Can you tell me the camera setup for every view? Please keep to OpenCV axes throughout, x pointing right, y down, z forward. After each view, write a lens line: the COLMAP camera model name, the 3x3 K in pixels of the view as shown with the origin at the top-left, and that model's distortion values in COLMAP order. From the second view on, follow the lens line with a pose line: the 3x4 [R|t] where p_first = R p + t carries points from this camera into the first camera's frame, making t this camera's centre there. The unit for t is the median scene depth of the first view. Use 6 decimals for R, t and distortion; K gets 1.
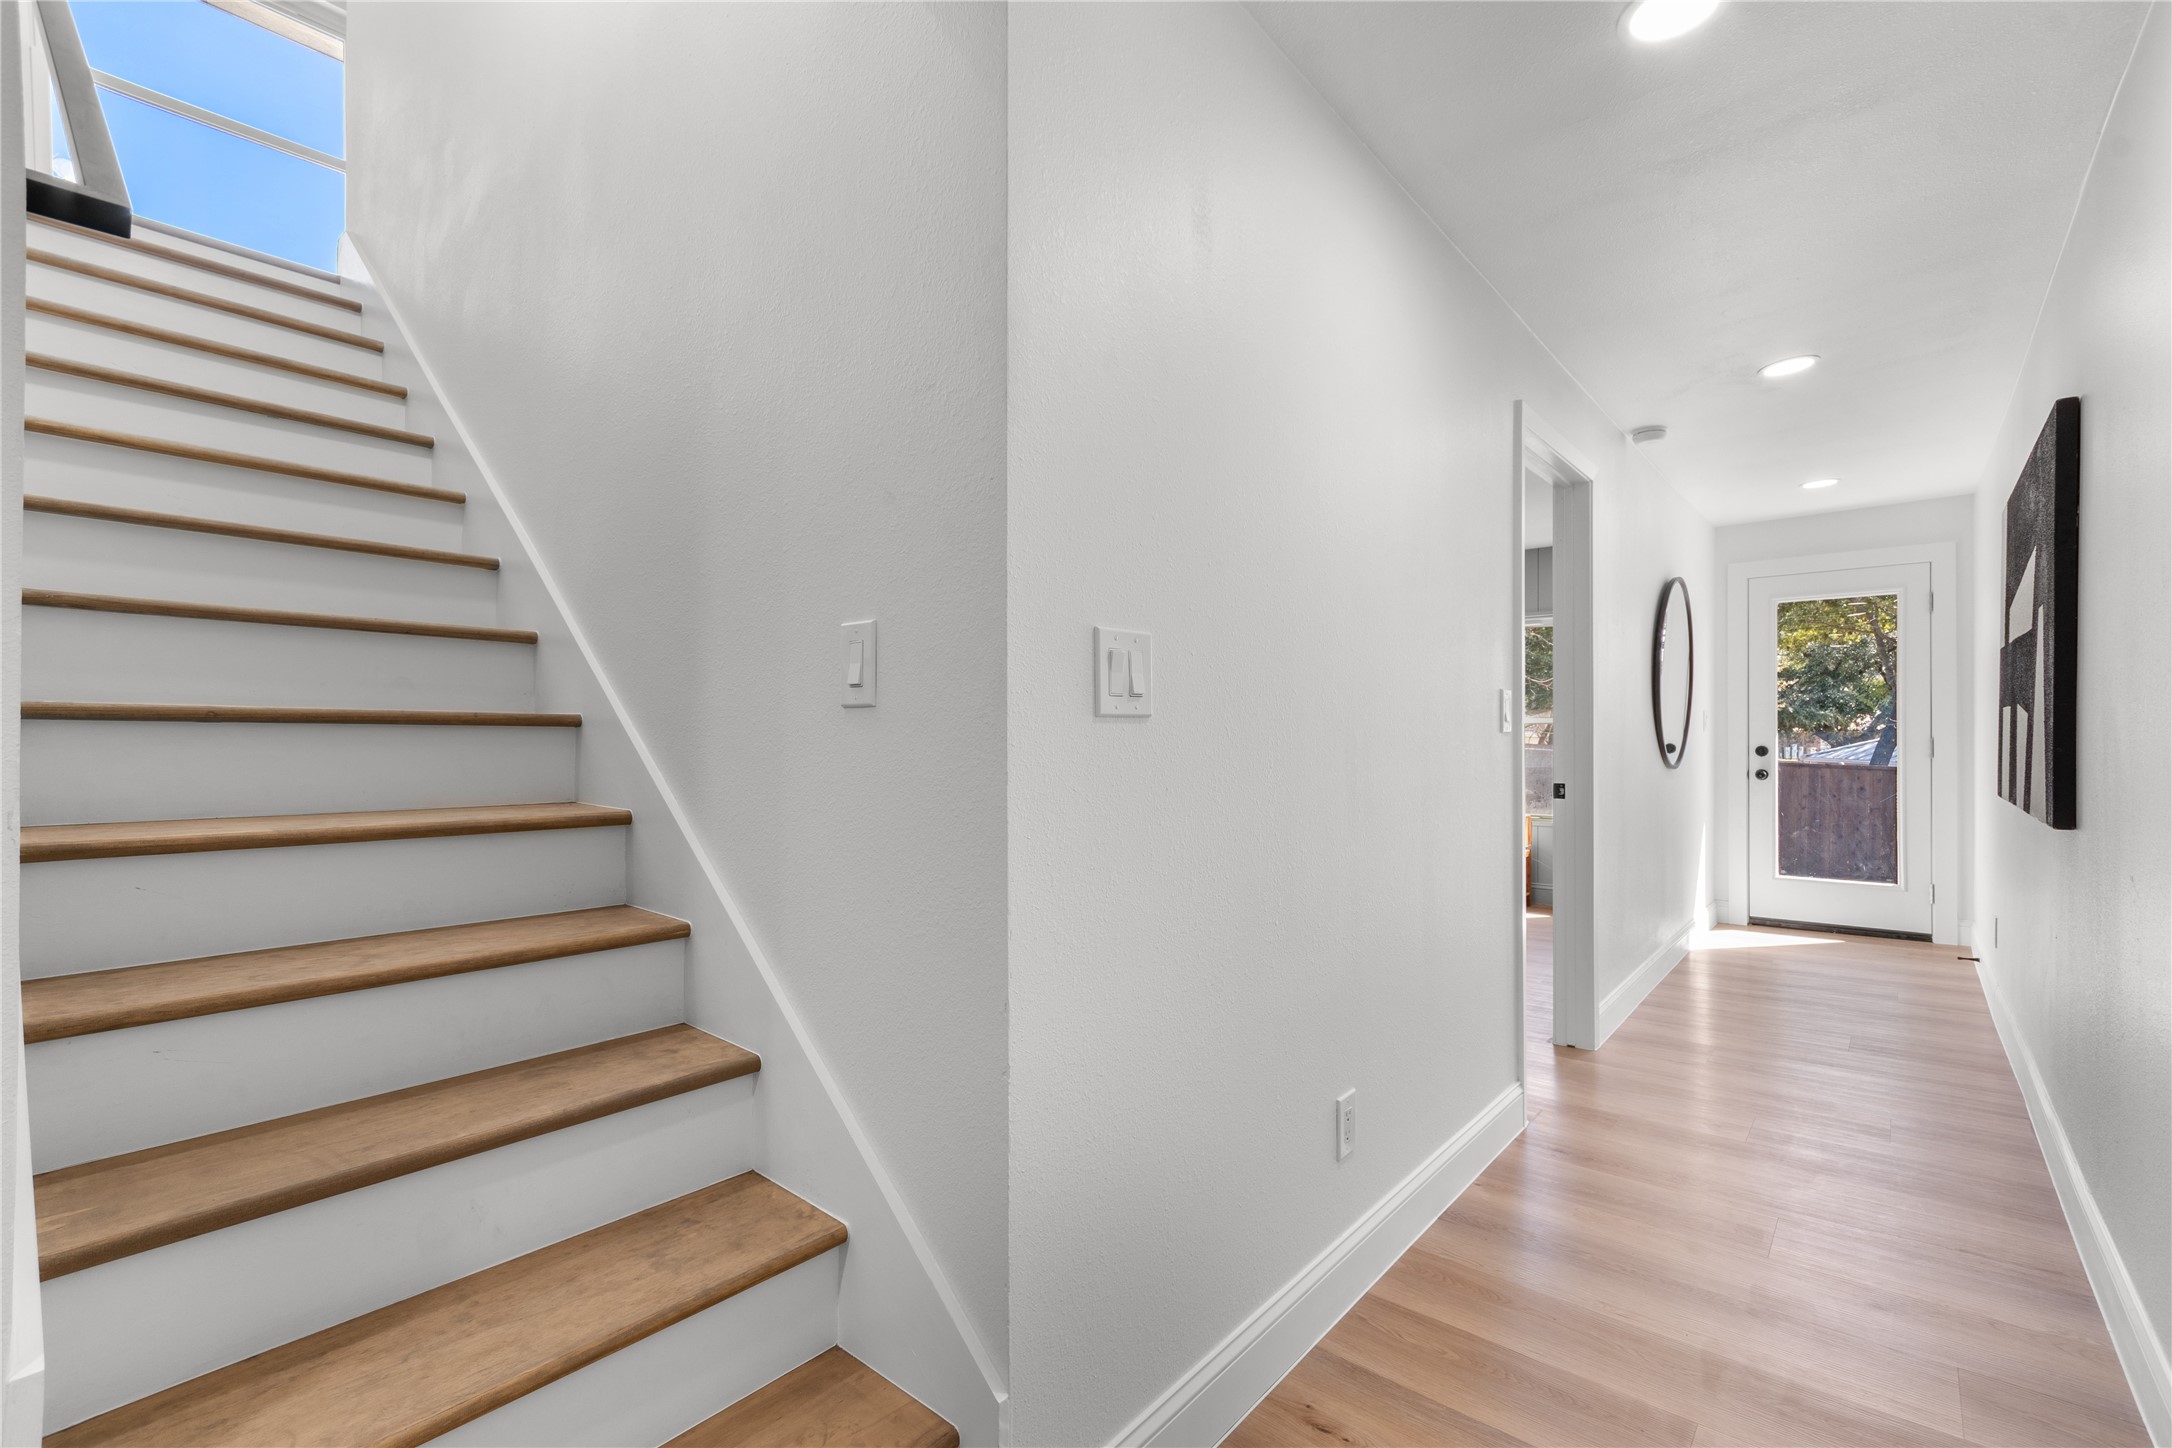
lens RADIAL K [[955.4, 0, 1087.9], [0, 955.4, 735.4], [0, 0, 1]] dist [-0.000129, -0.000193]
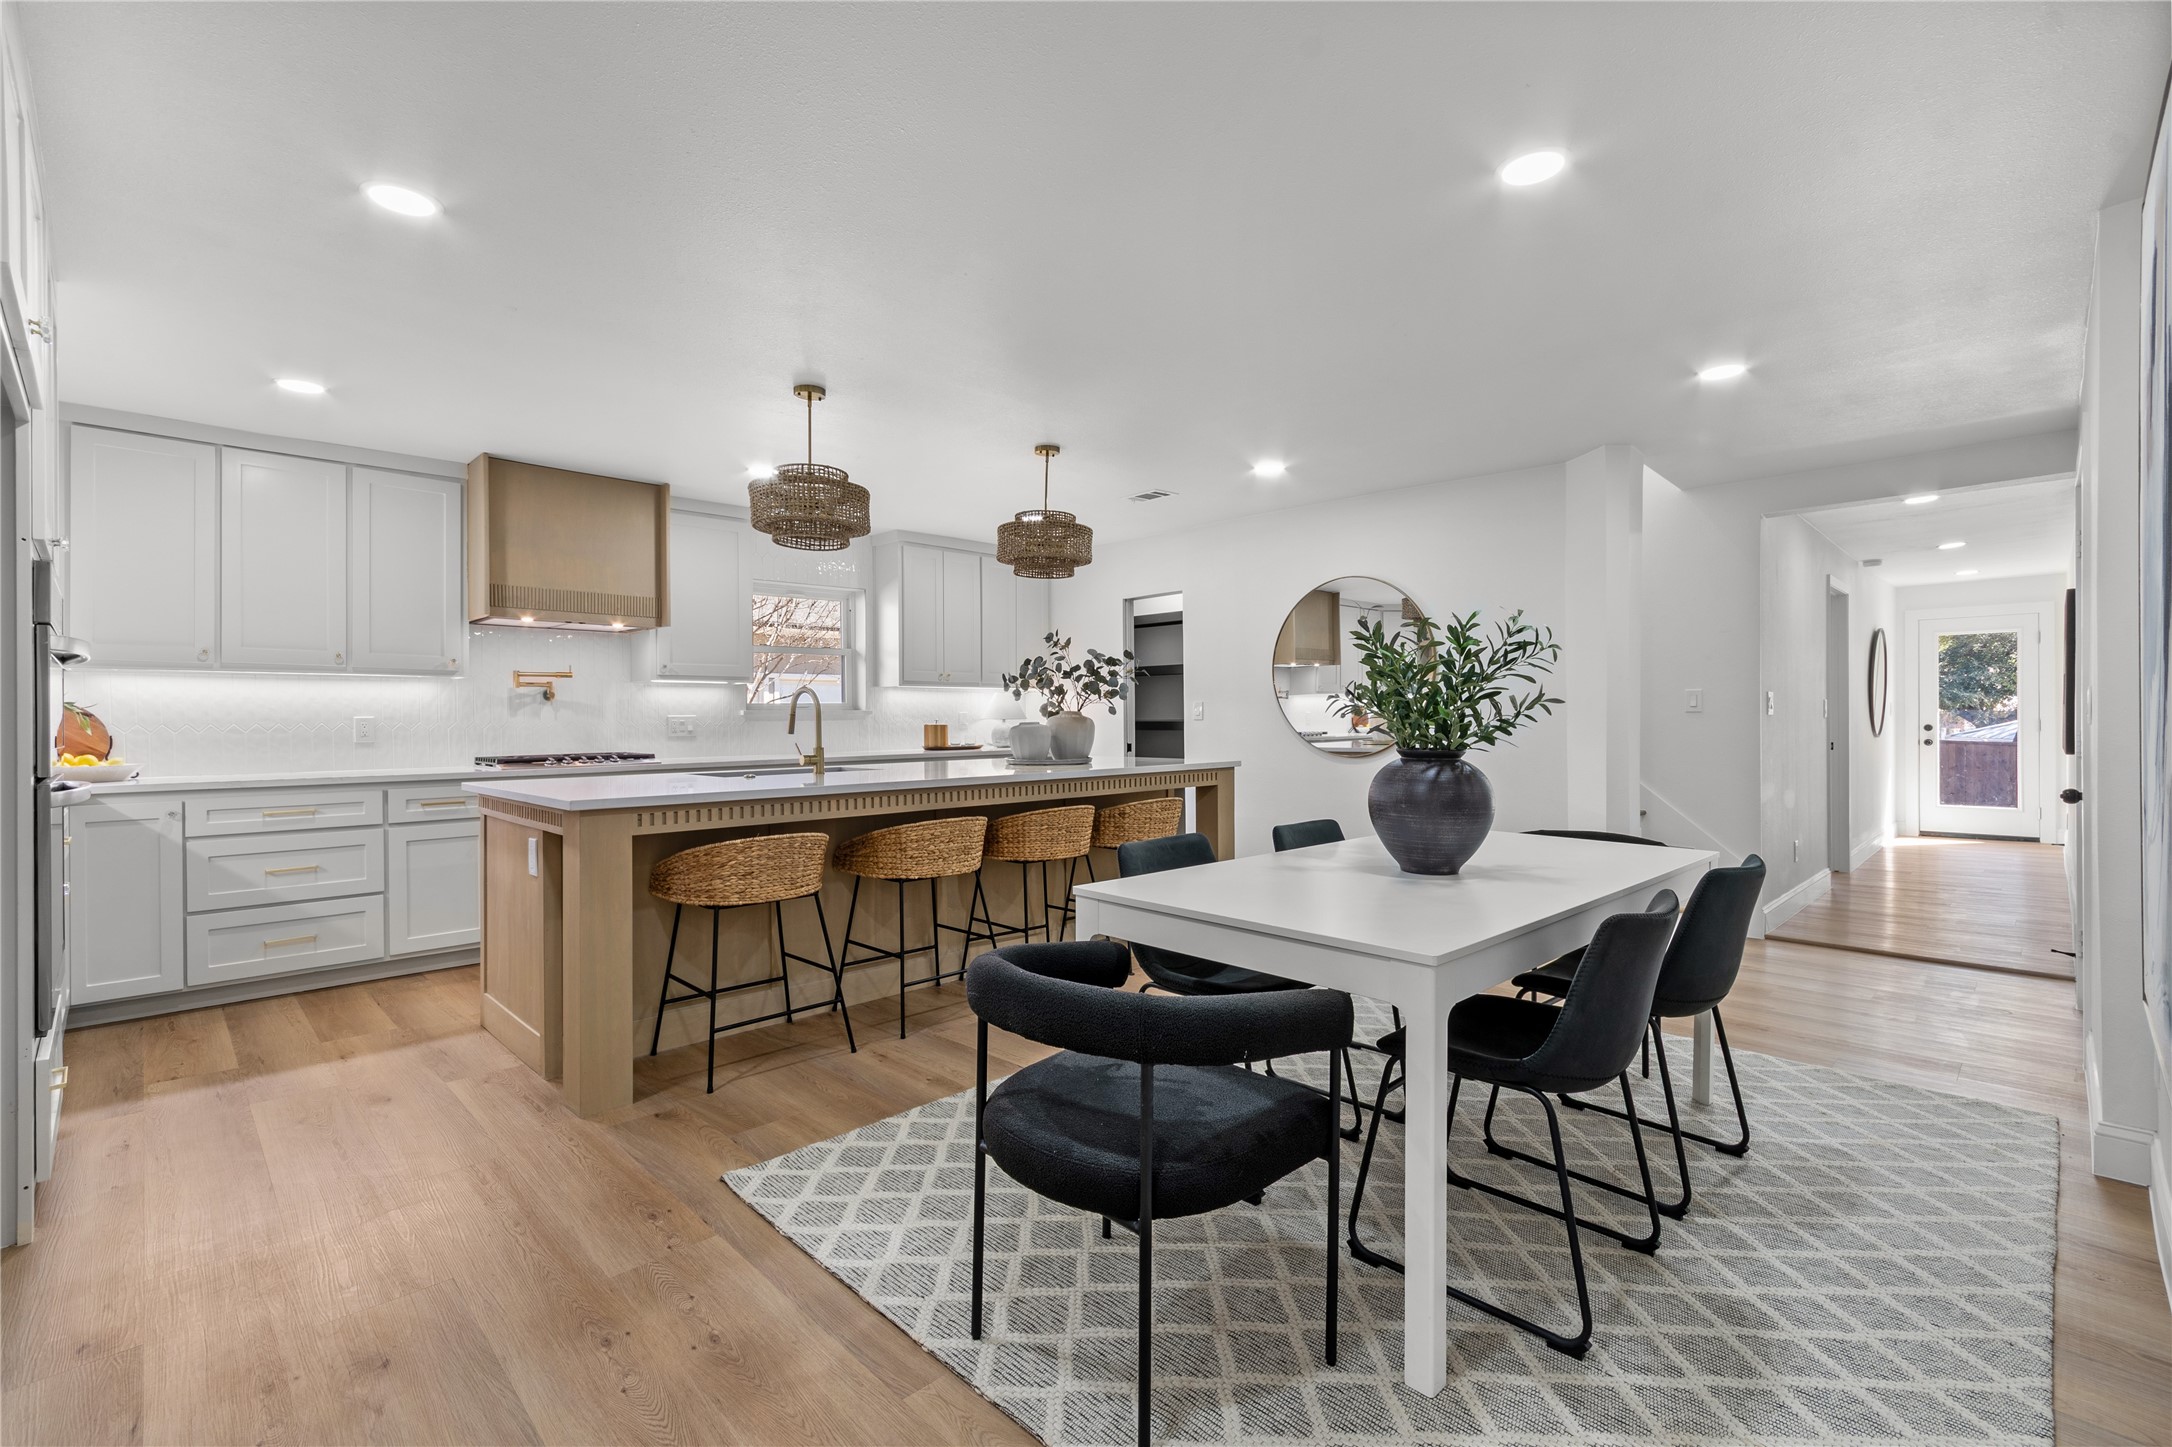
lens RADIAL K [[954.1, 0, 1086.0], [0, 954.1, 723.5], [0, 0, 1]] dist [0.002838, 0.000209]
pose [[0.996111, -0.000779, -0.088102, -0.580627], [0.001419, 0.999973, 0.007211, -0.004394], [0.088094, -0.007308, 0.996085, -0.748432]]
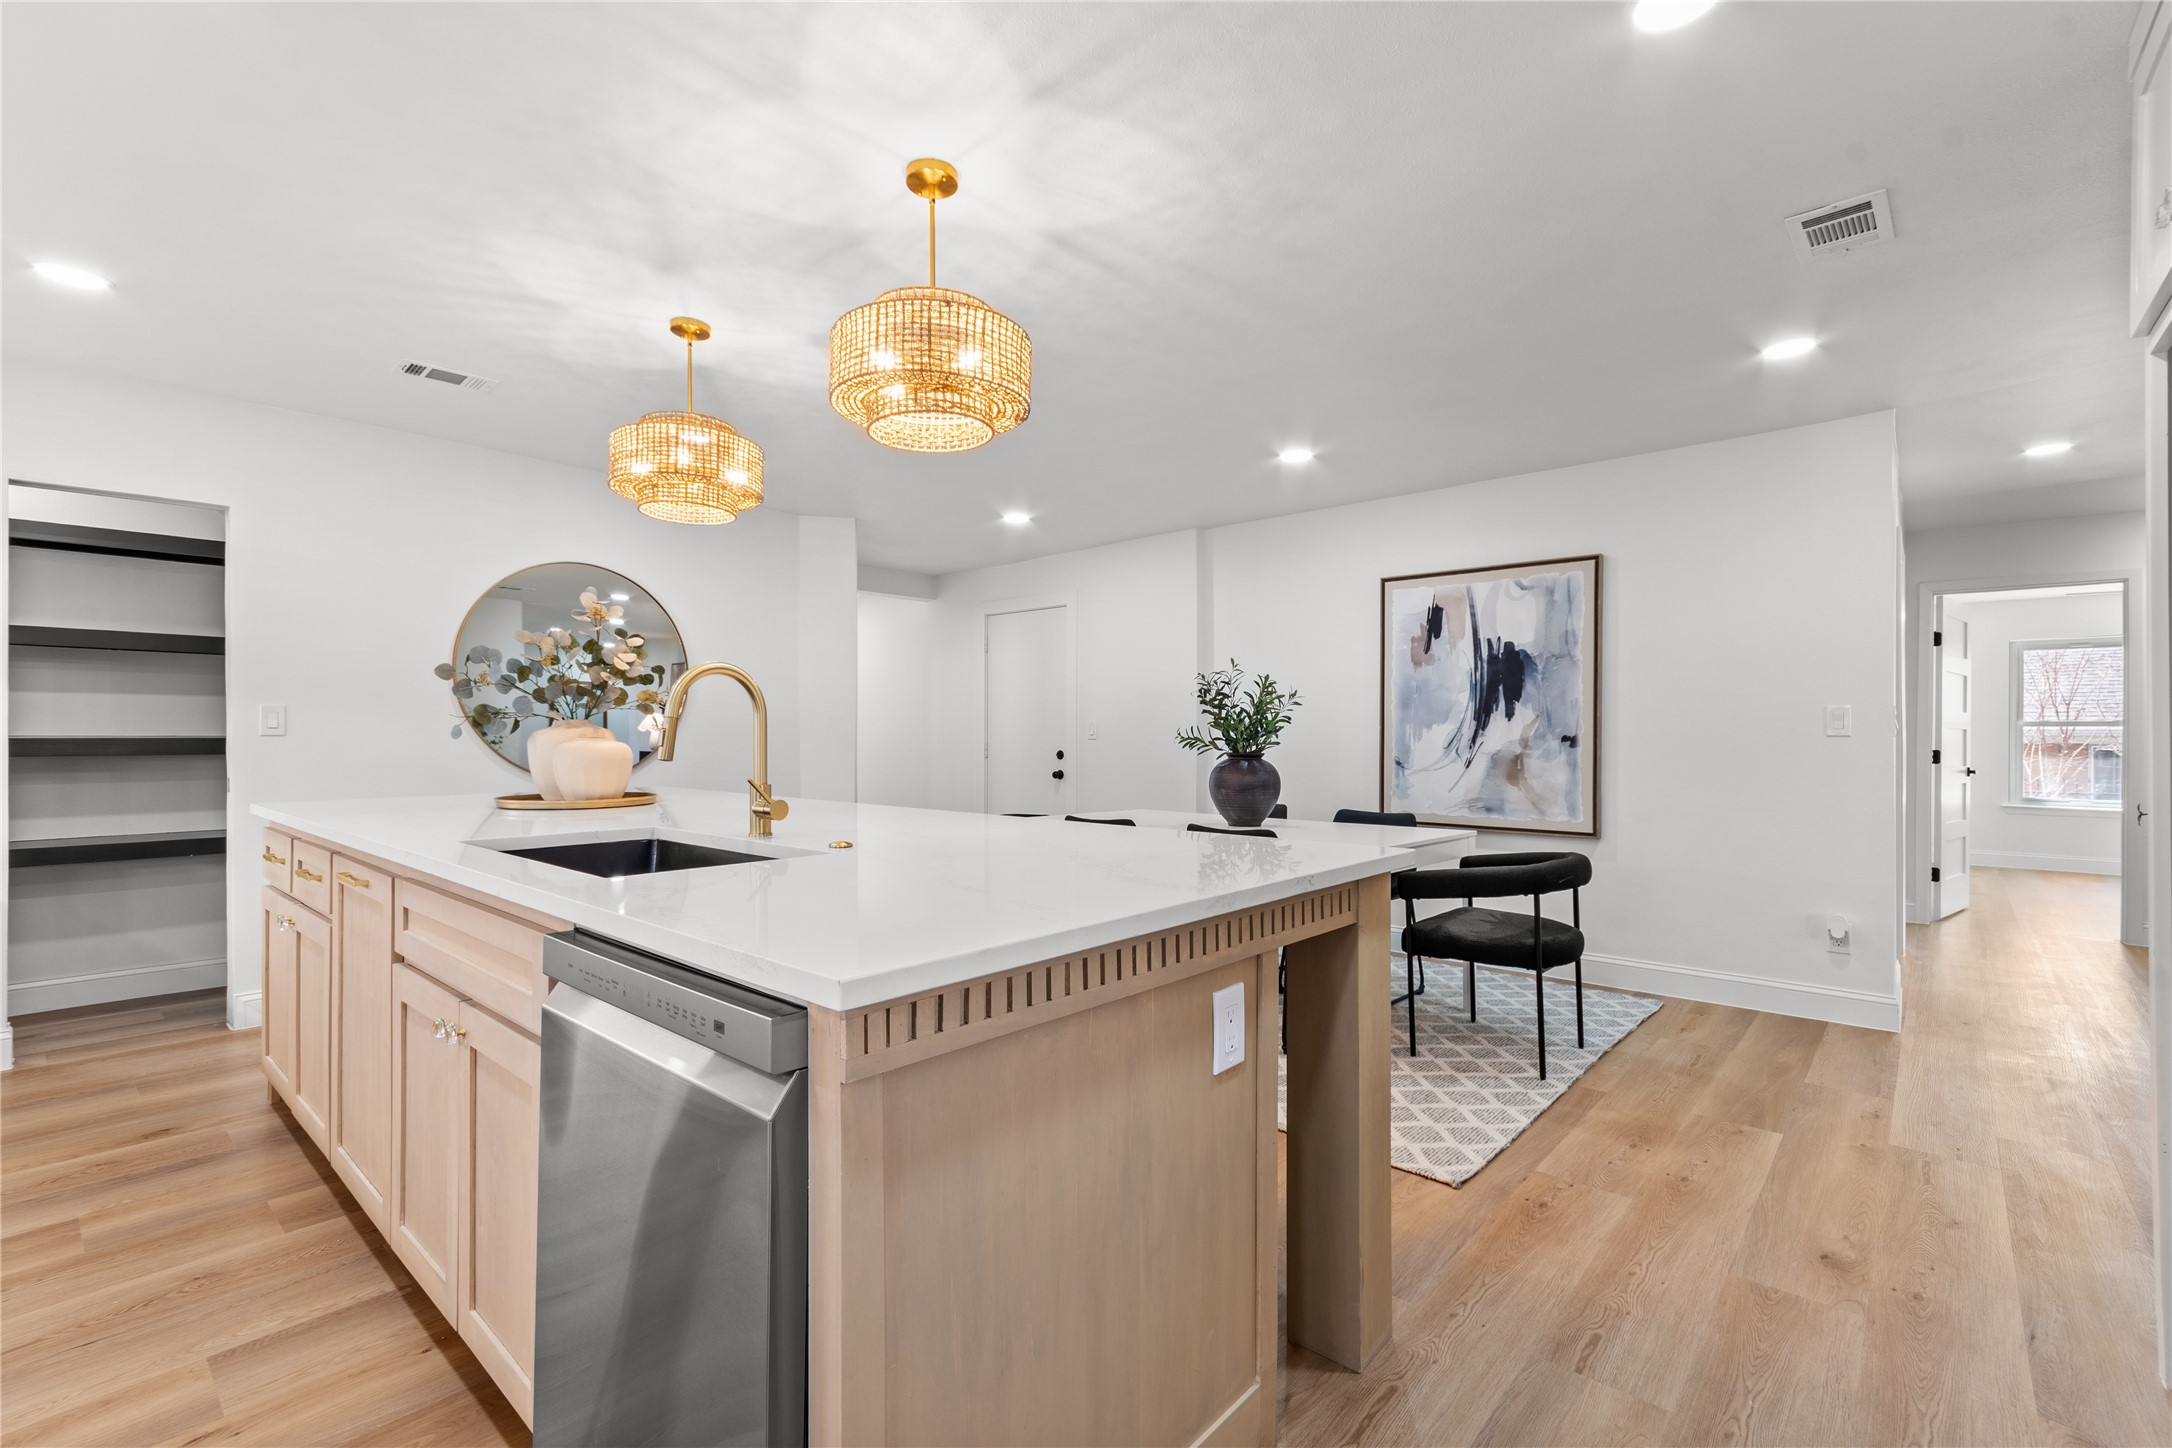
lens RADIAL K [[953.0, 0, 1087.8], [0, 953.0, 729.8], [0, 0, 1]] dist [0.001548, 0.000113]
pose [[0.021186, 0.010330, 0.999722, -1.215169], [-0.004399, 0.999938, -0.010239, 0.001311], [-0.999766, -0.004181, 0.021230, -0.181360]]
